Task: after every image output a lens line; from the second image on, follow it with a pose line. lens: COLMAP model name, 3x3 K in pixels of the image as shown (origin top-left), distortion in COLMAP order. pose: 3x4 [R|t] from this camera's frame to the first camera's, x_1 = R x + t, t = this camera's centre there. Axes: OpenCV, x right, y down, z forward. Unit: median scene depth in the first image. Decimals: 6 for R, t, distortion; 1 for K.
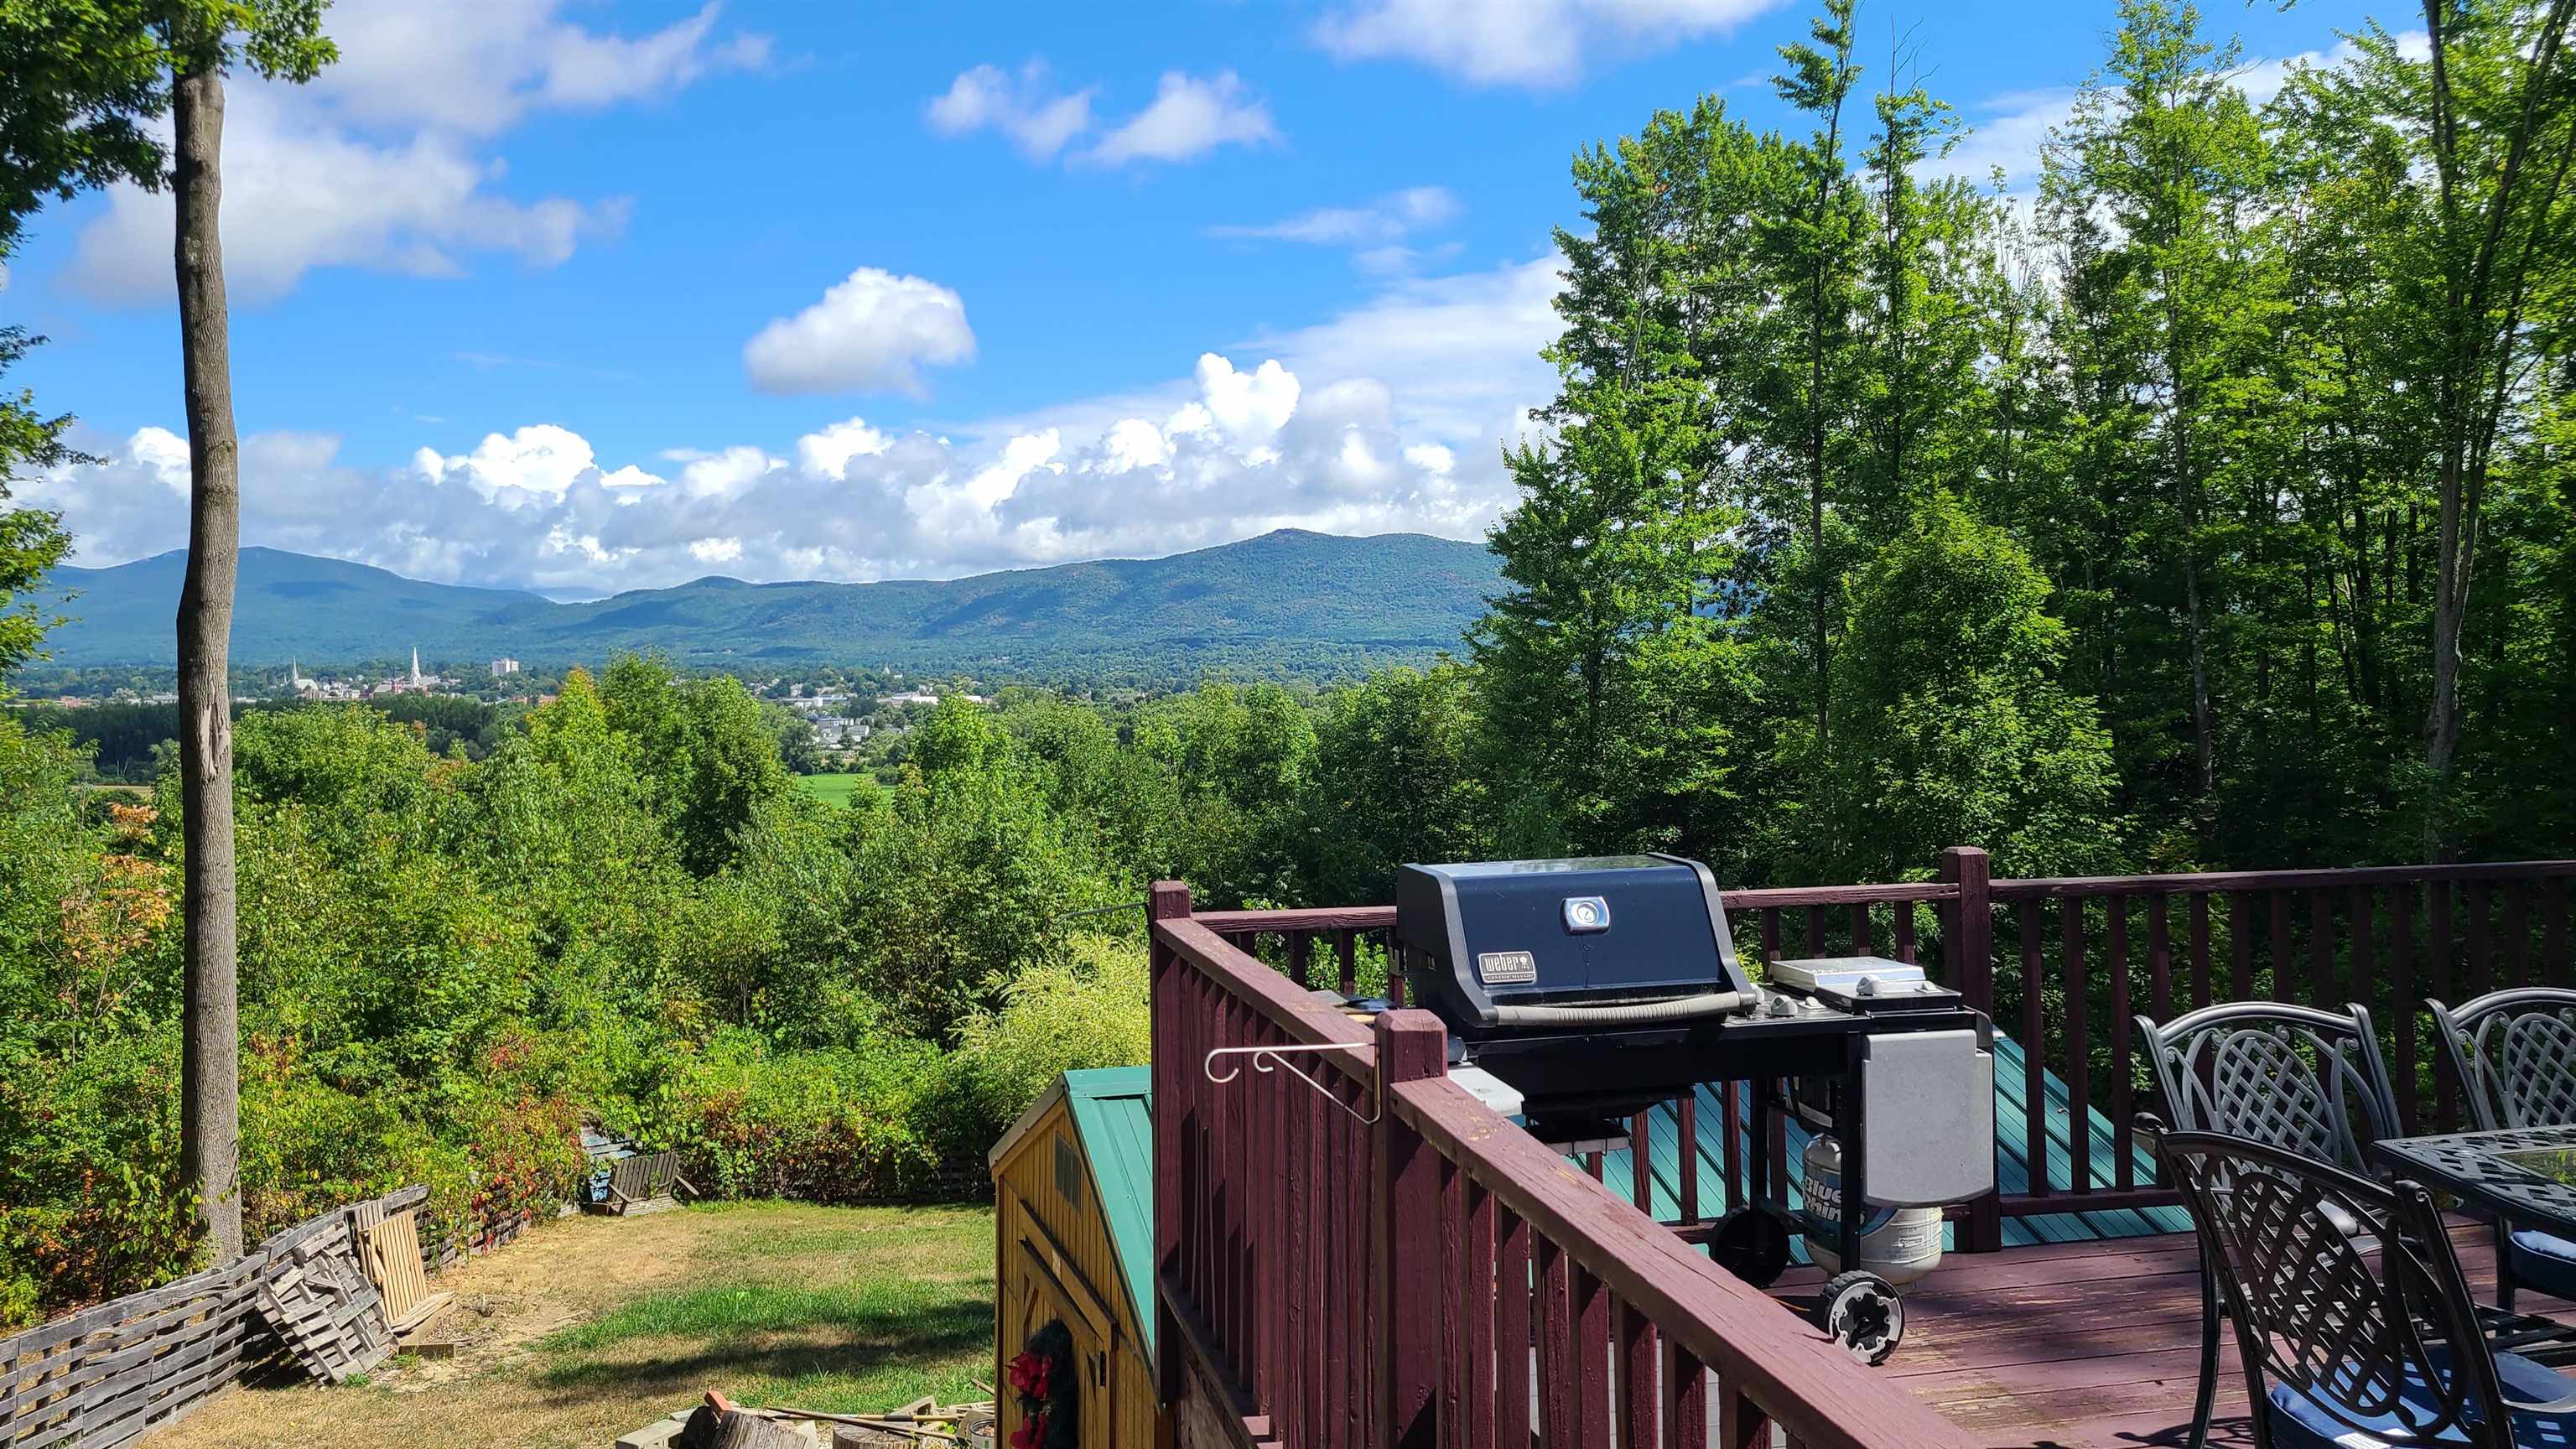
lens RADIAL K [[1879.7, 0, 1257.5], [0, 1879.7, 688.7], [0, 0, 1]] dist [0.047989, -0.001348]
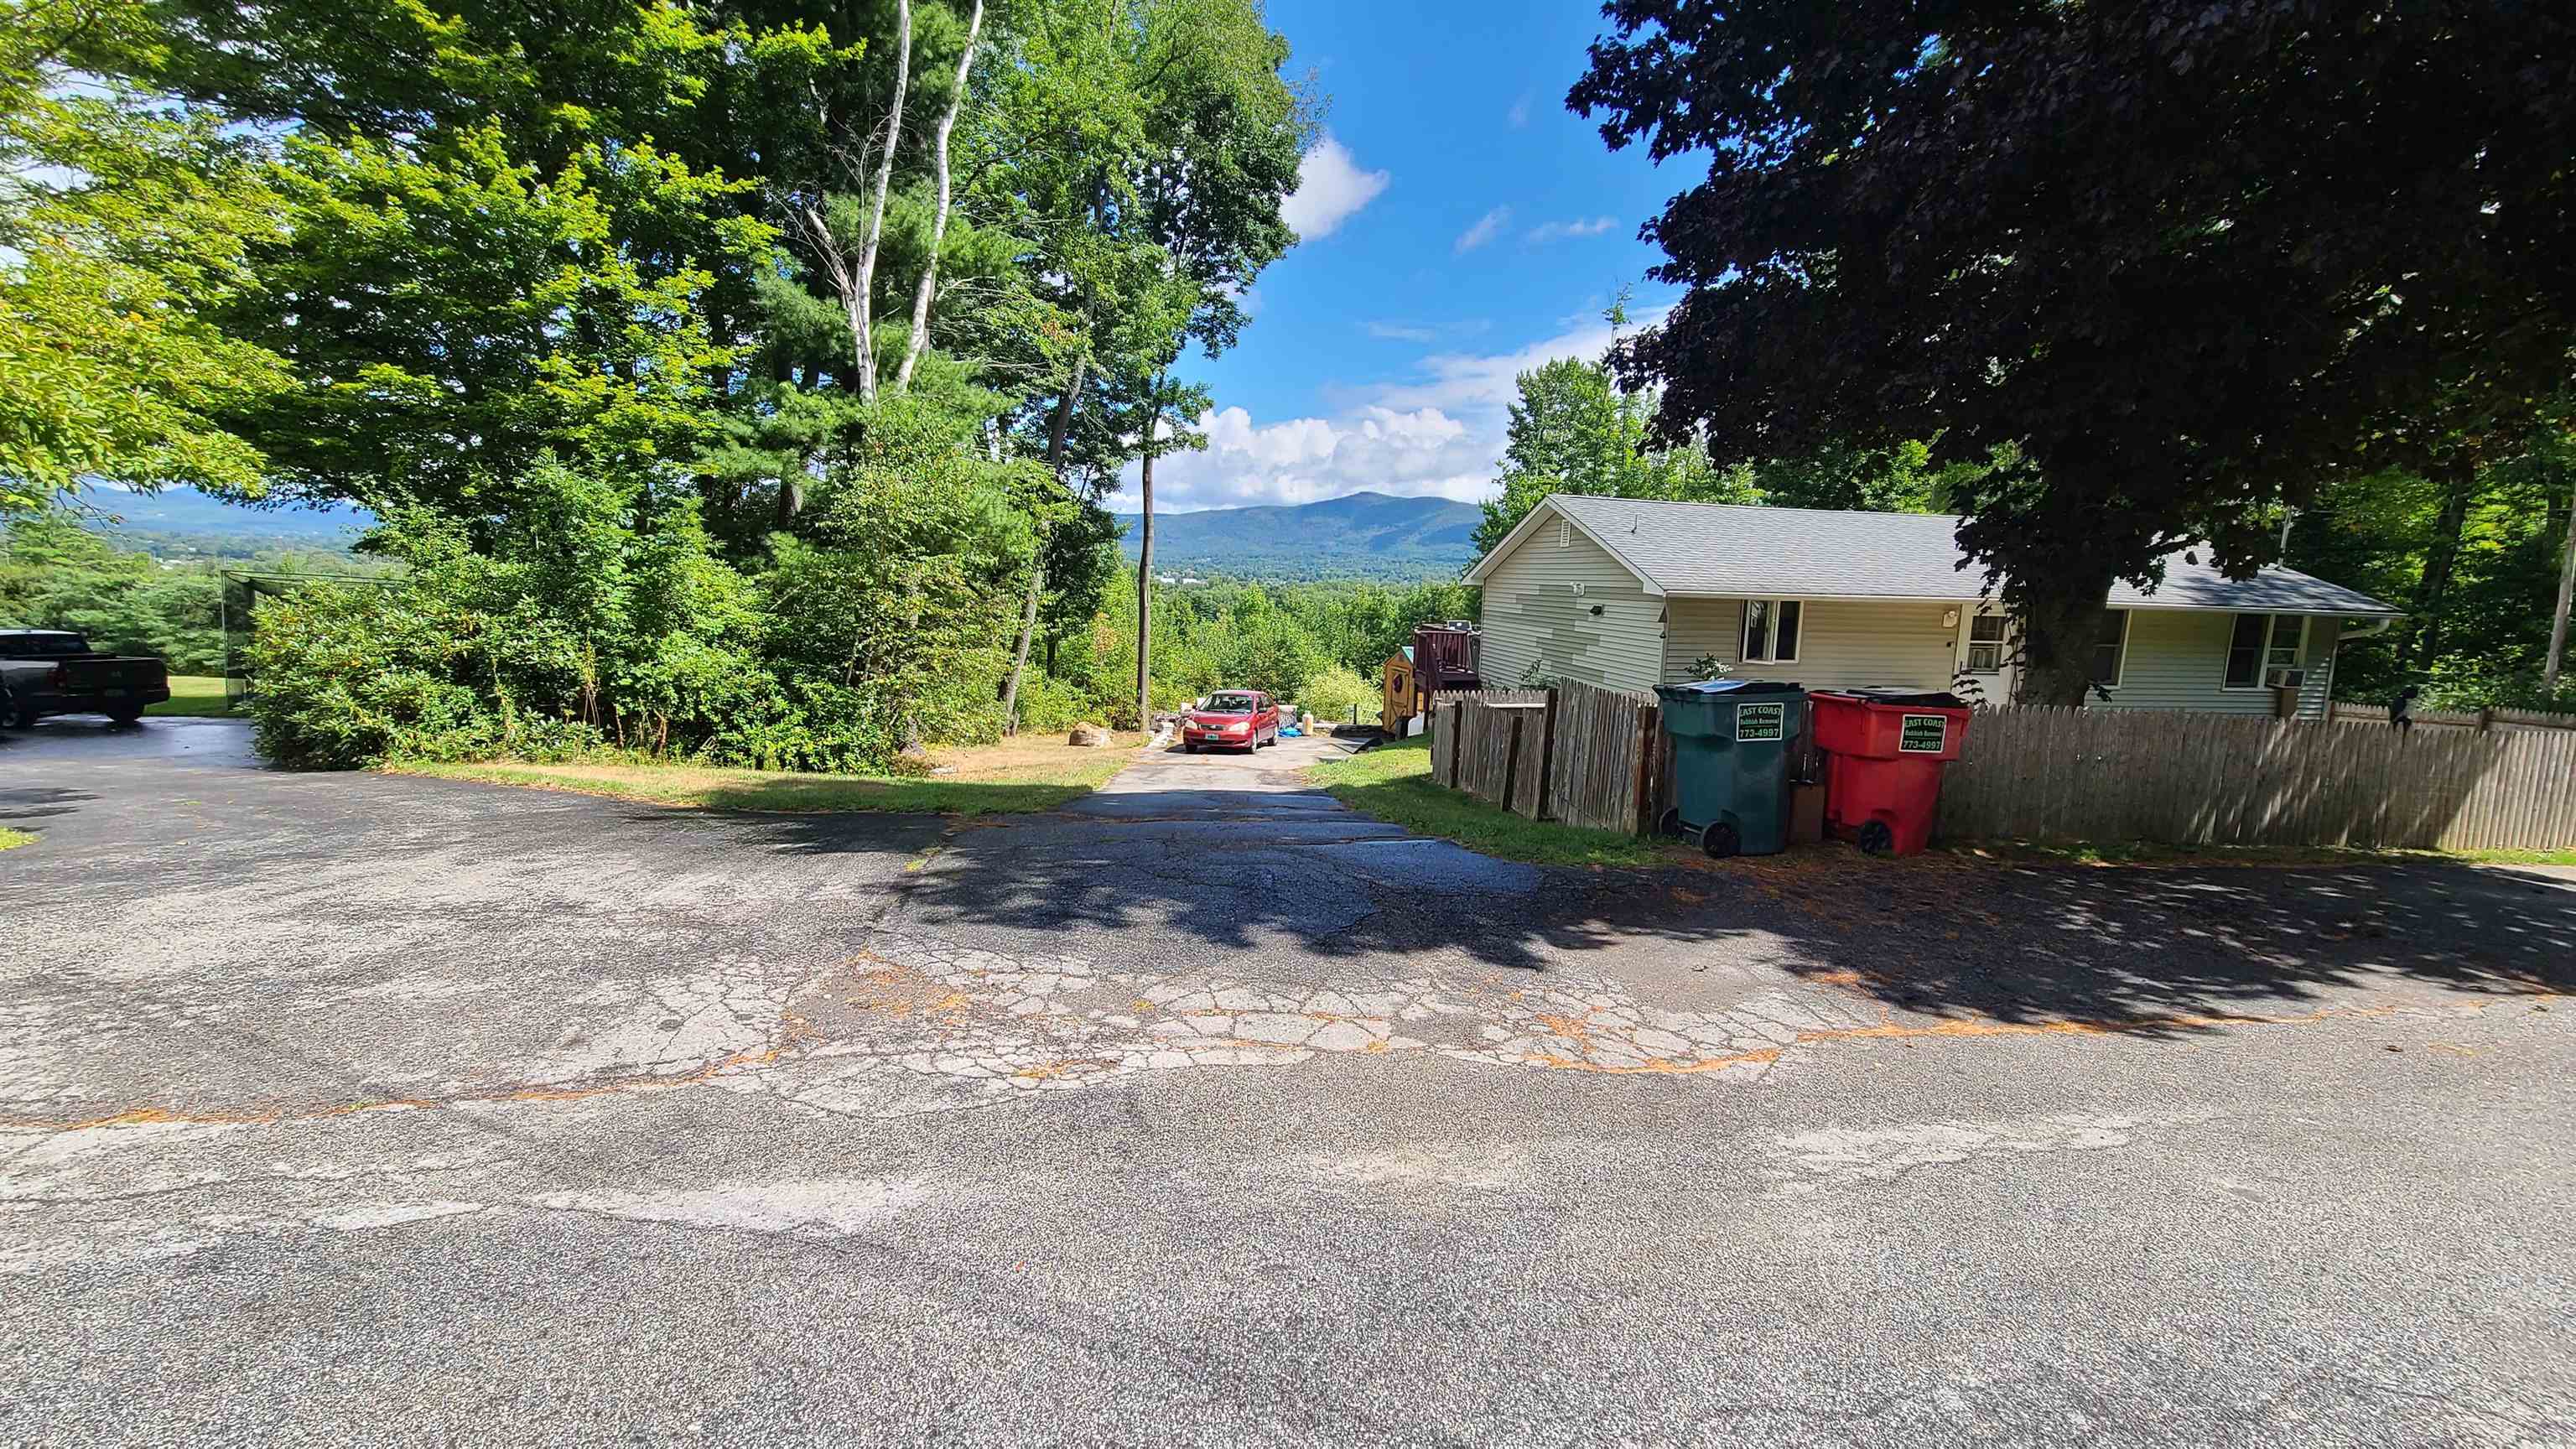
lens RADIAL K [[1039.8, 0, 1292.3], [0, 1039.8, 732.8], [0, 0, 1]] dist [-0.002855, -0.000338]
pose [[0.997826, 0.049569, -0.043429, -0.046704], [-0.042740, 0.988349, 0.146083, -0.009464], [0.050164, -0.143910, 0.988319, -0.462134]]
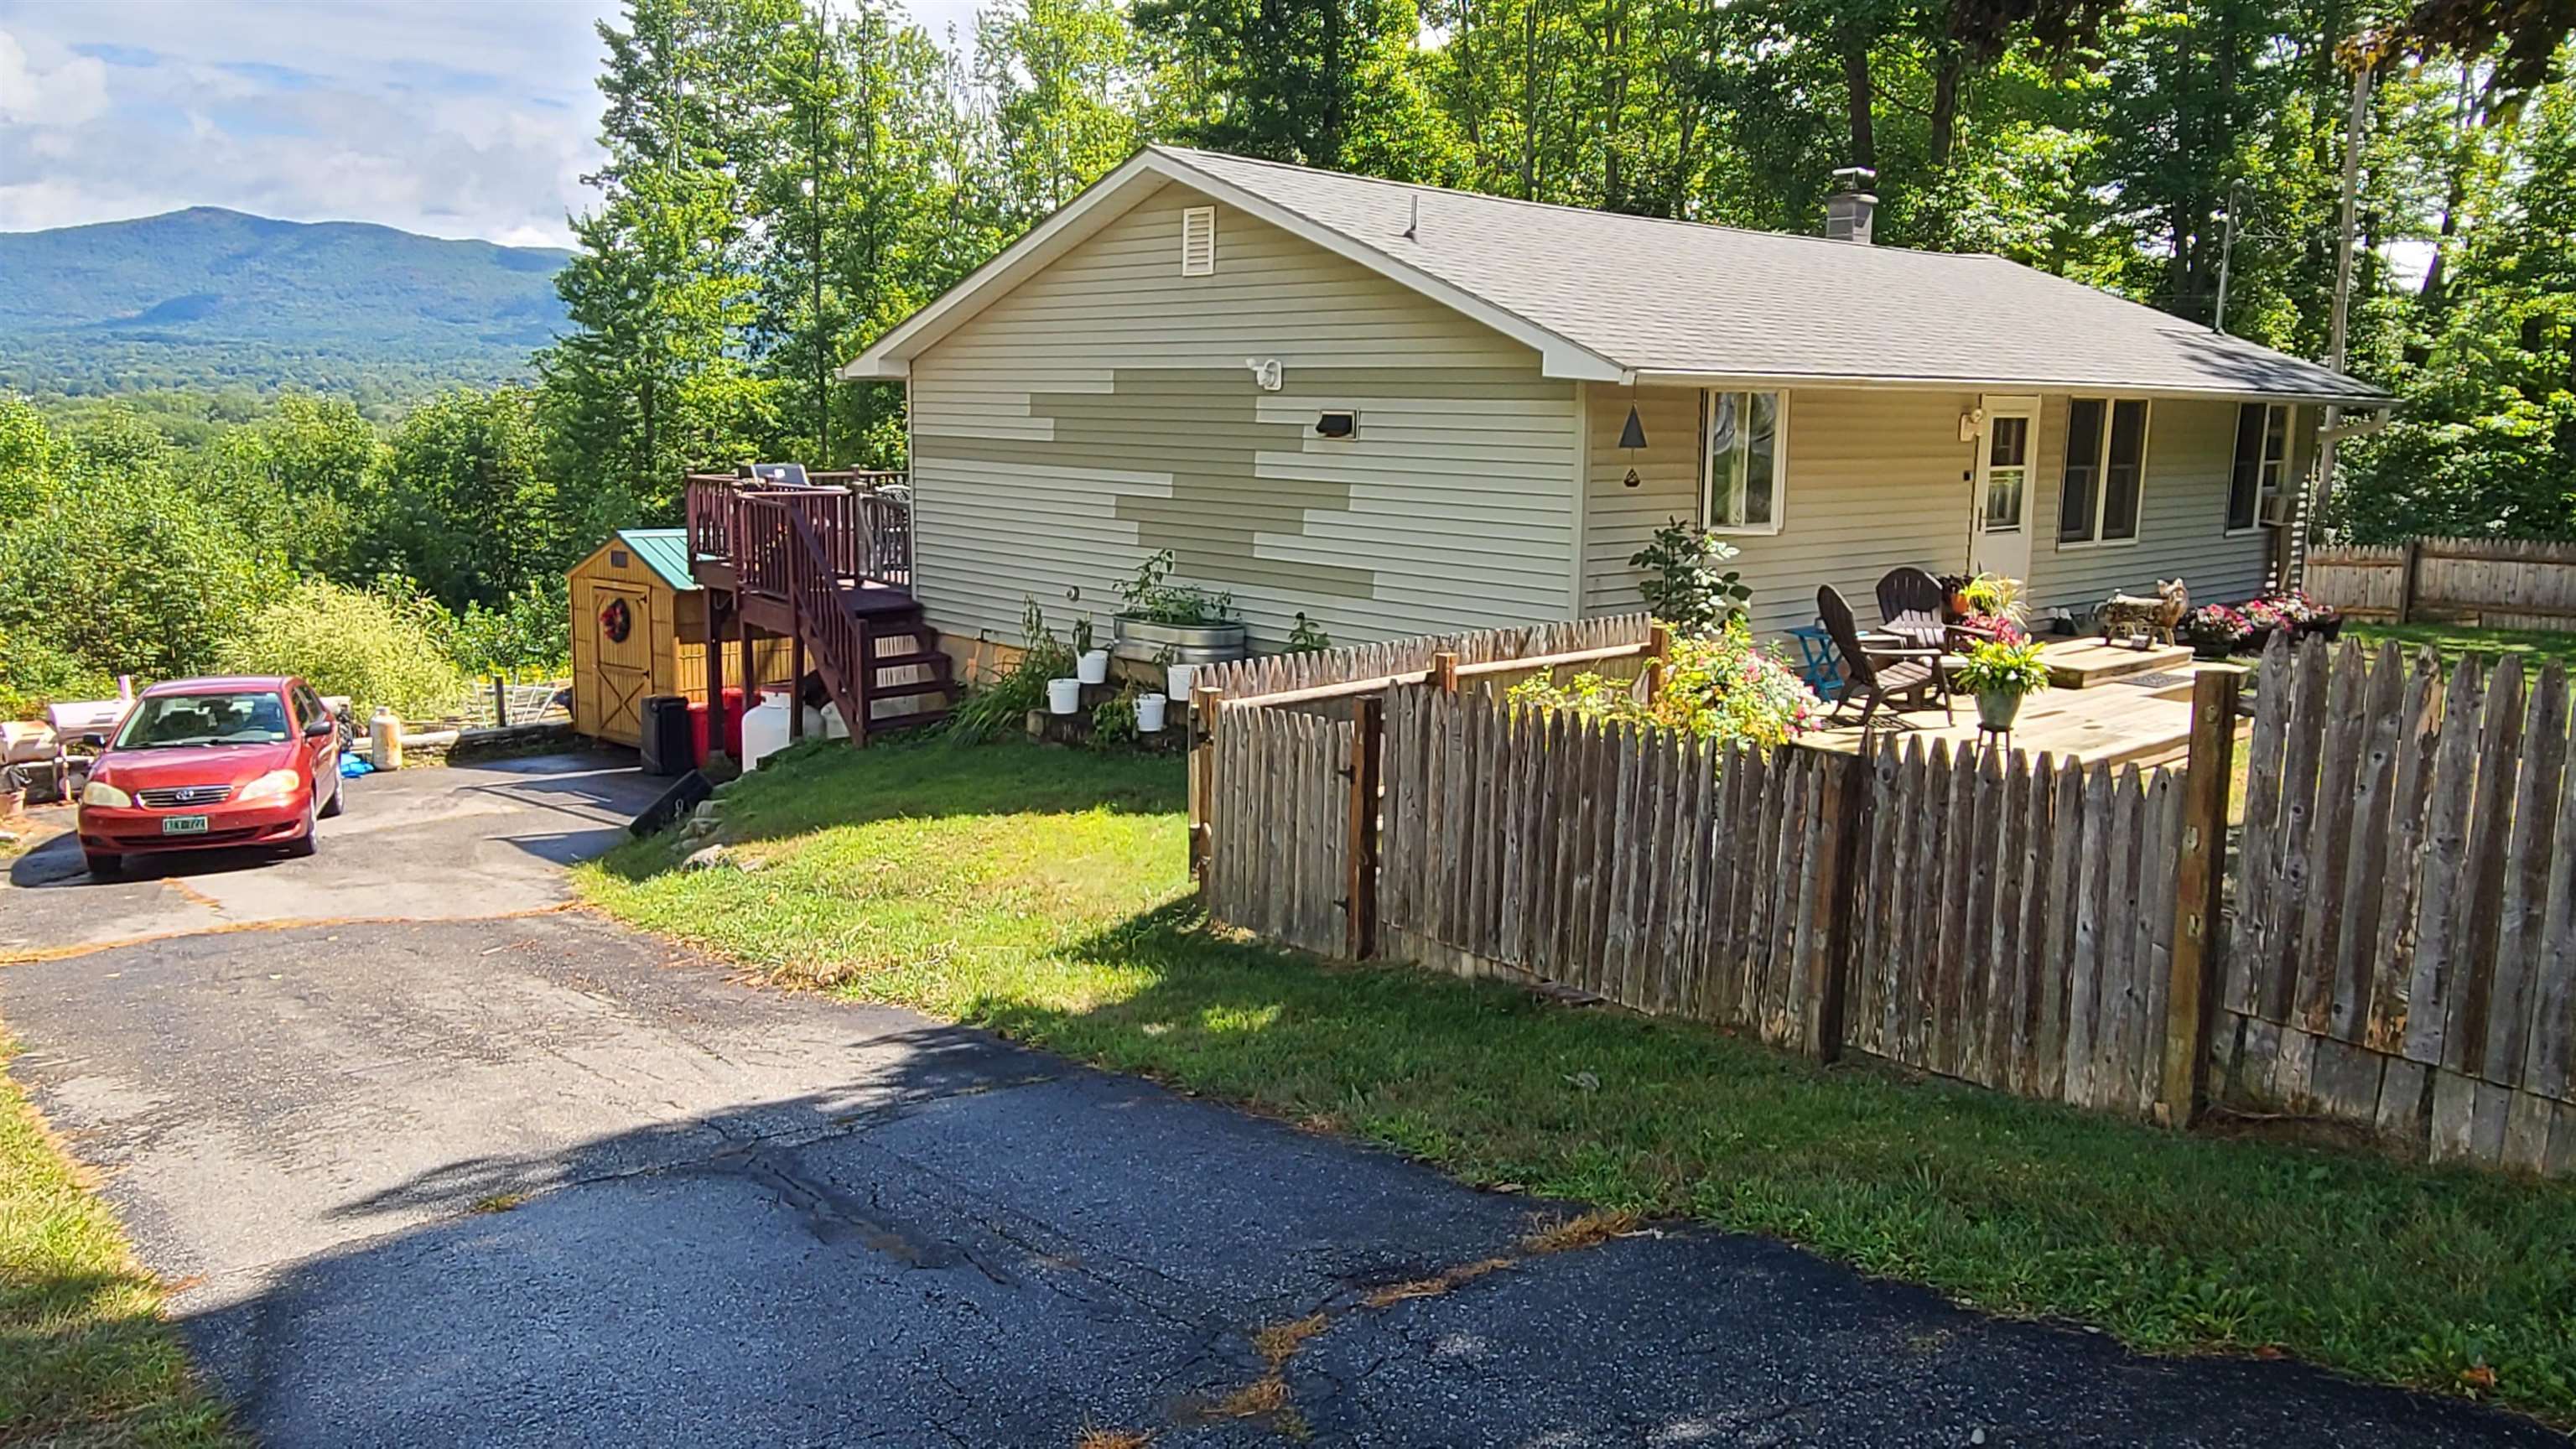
lens RADIAL K [[1871.6, 0, 1277.6], [0, 1871.6, 698.6], [0, 0, 1]] dist [0.006939, 0.005175]
pose [[0.865056, -0.052176, 0.498954, -0.098896], [-0.024511, 0.988993, 0.145917, -0.003964], [-0.501076, -0.138457, 0.854256, -0.336588]]
